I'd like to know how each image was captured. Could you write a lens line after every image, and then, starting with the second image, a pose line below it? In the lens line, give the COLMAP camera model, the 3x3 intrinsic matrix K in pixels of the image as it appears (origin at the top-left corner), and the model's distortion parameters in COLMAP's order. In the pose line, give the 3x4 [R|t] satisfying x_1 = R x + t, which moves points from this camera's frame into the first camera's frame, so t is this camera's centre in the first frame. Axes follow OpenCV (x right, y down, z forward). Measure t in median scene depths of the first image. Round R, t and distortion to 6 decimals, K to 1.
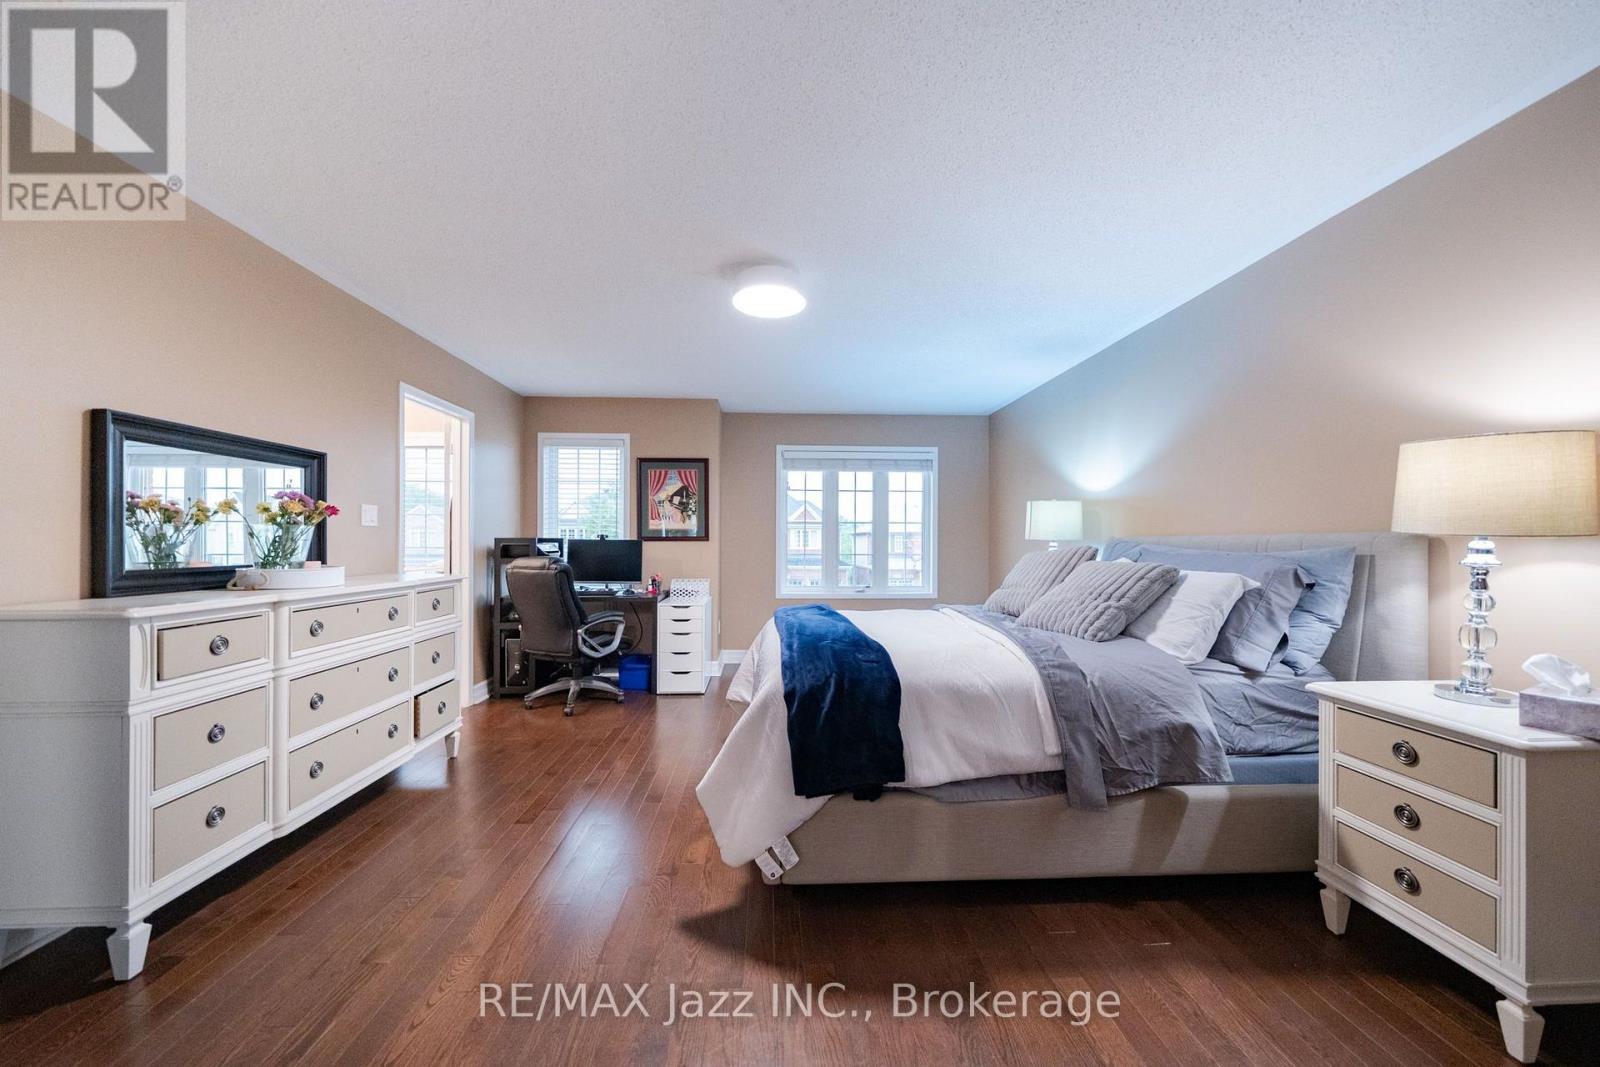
lens RADIAL K [[564.0, 0, 793.9], [0, 564.0, 539.0], [0, 0, 1]] dist [-0.001573, -0.000172]
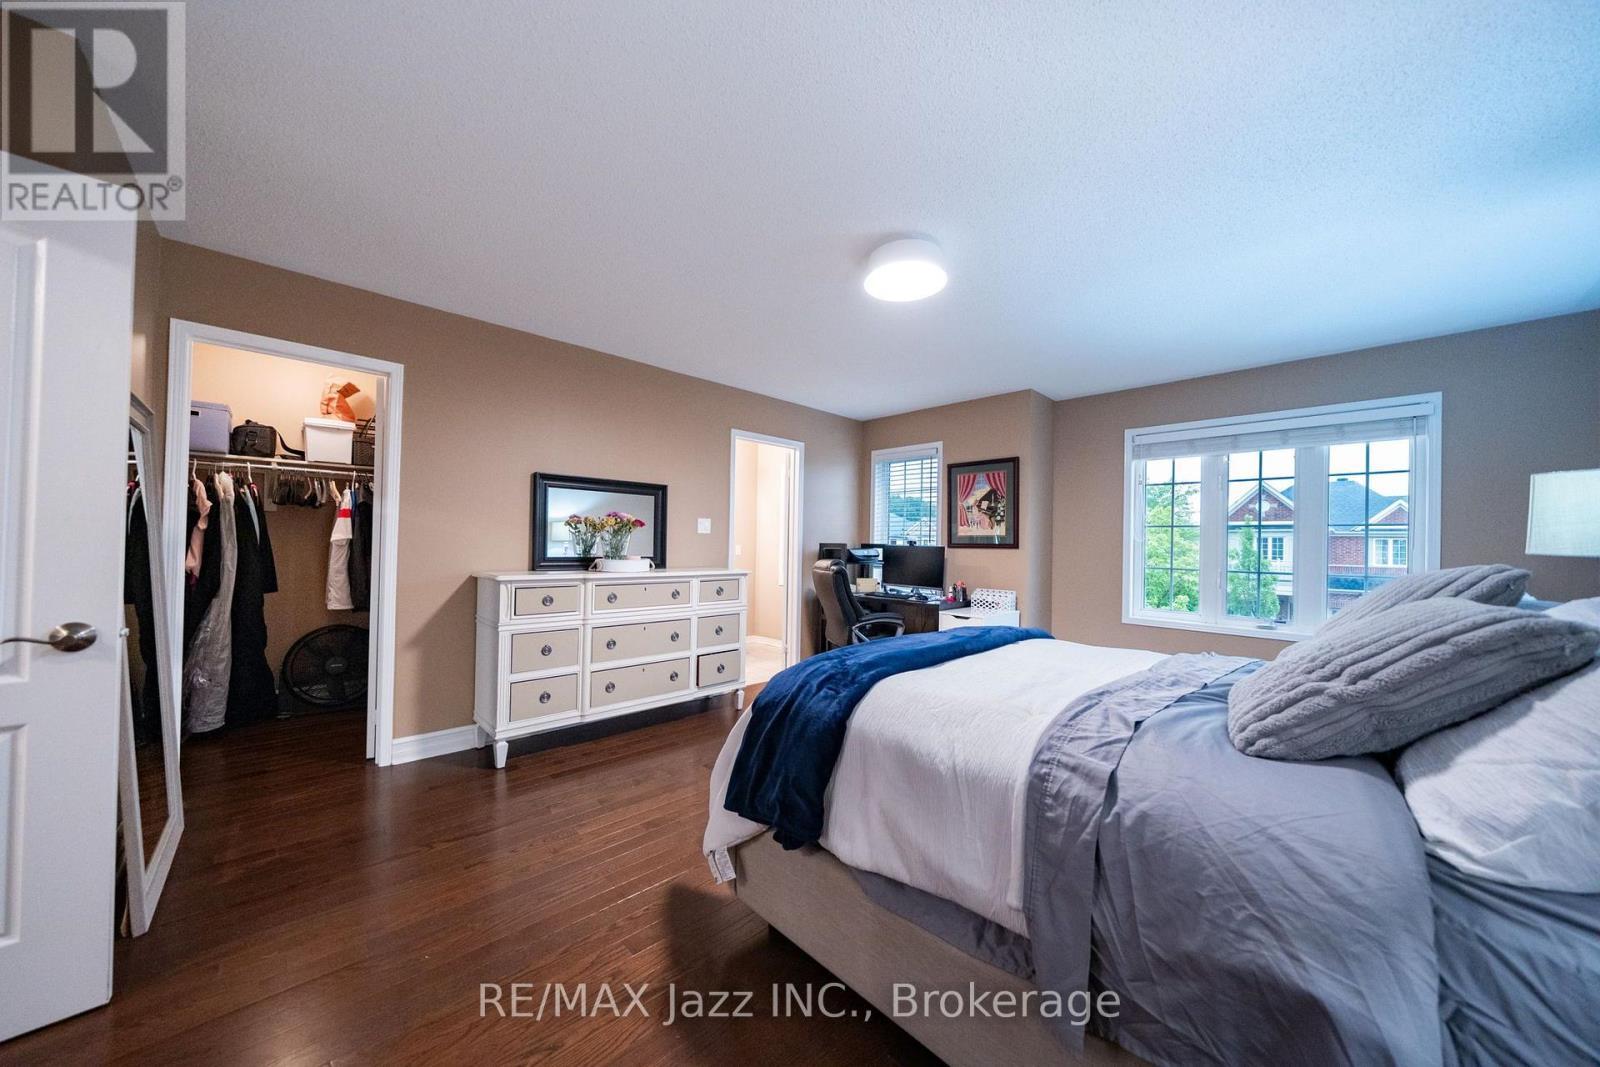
lens RADIAL K [[543.9, 0, 796.9], [0, 543.9, 542.6], [0, 0, 1]] dist [-0.001320, -0.000053]
pose [[0.658641, 0.006051, -0.752433, 0.448363], [-0.012963, 0.999911, -0.003307, 0.001887], [0.752346, 0.011932, 0.658661, 0.271938]]
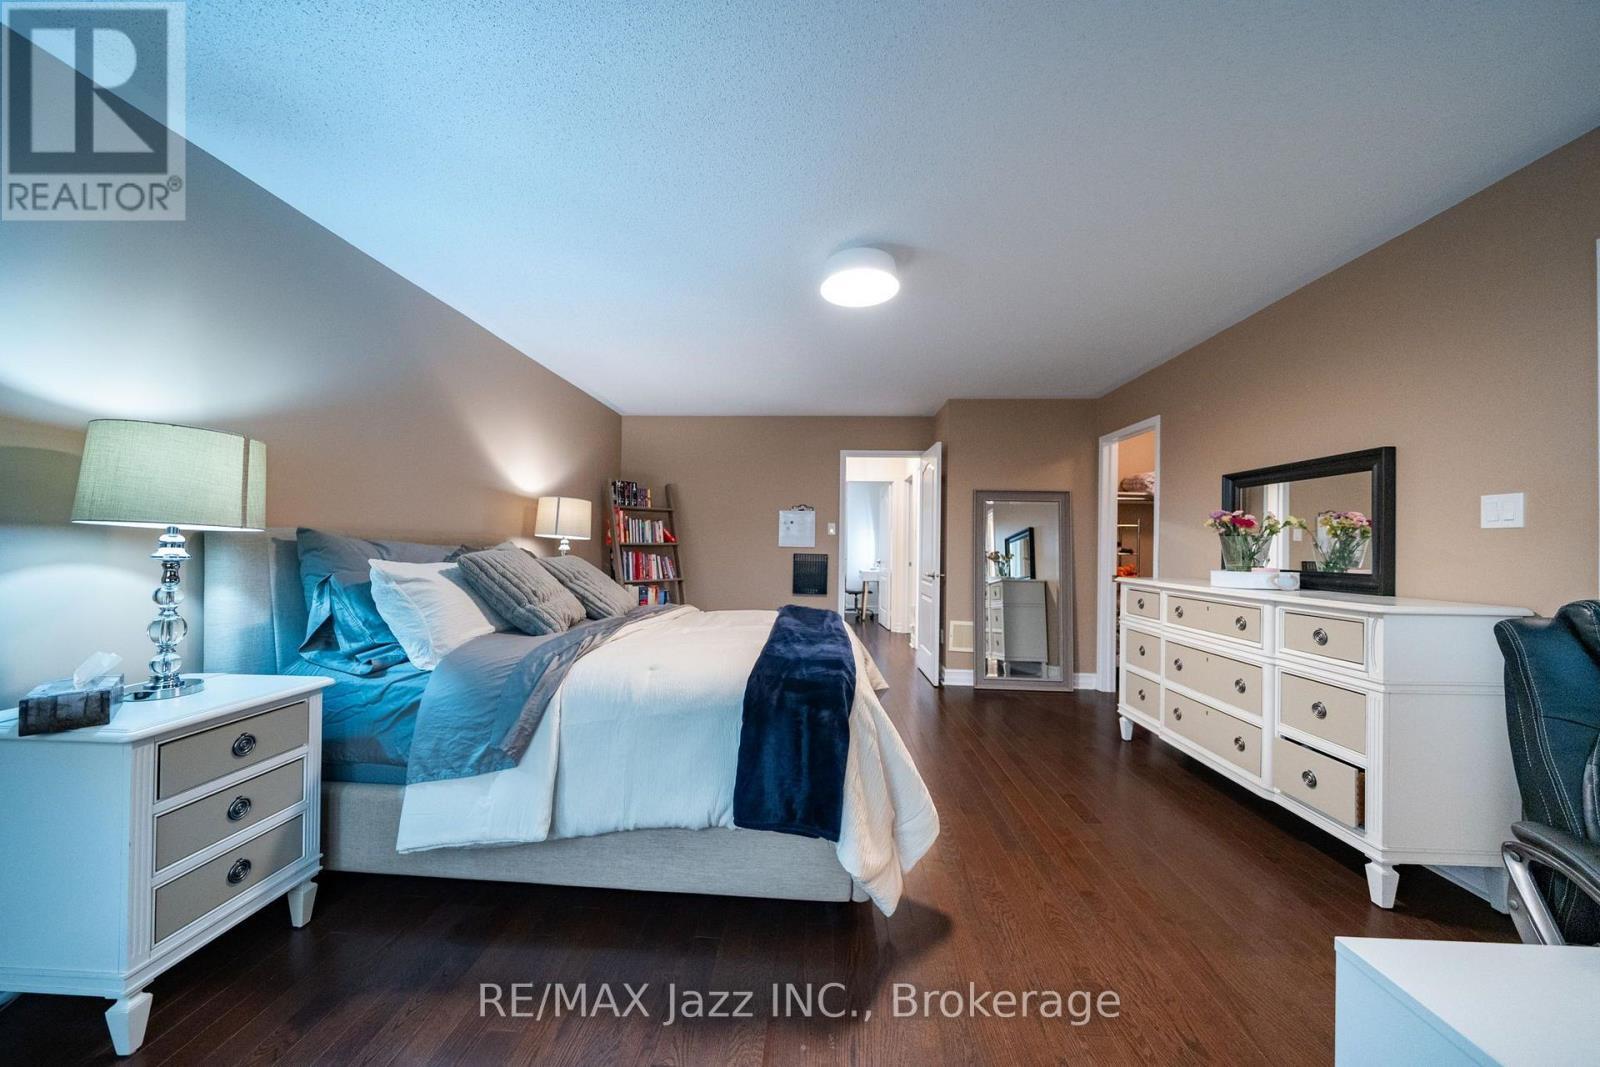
lens RADIAL K [[543.9, 0, 796.9], [0, 543.9, 542.6], [0, 0, 1]] dist [-0.001320, -0.000053]
pose [[-0.995234, -0.011931, 0.096783, -0.026839], [-0.012763, 0.999887, -0.007986, 0.007597], [-0.096677, -0.009183, -0.995273, 1.695591]]
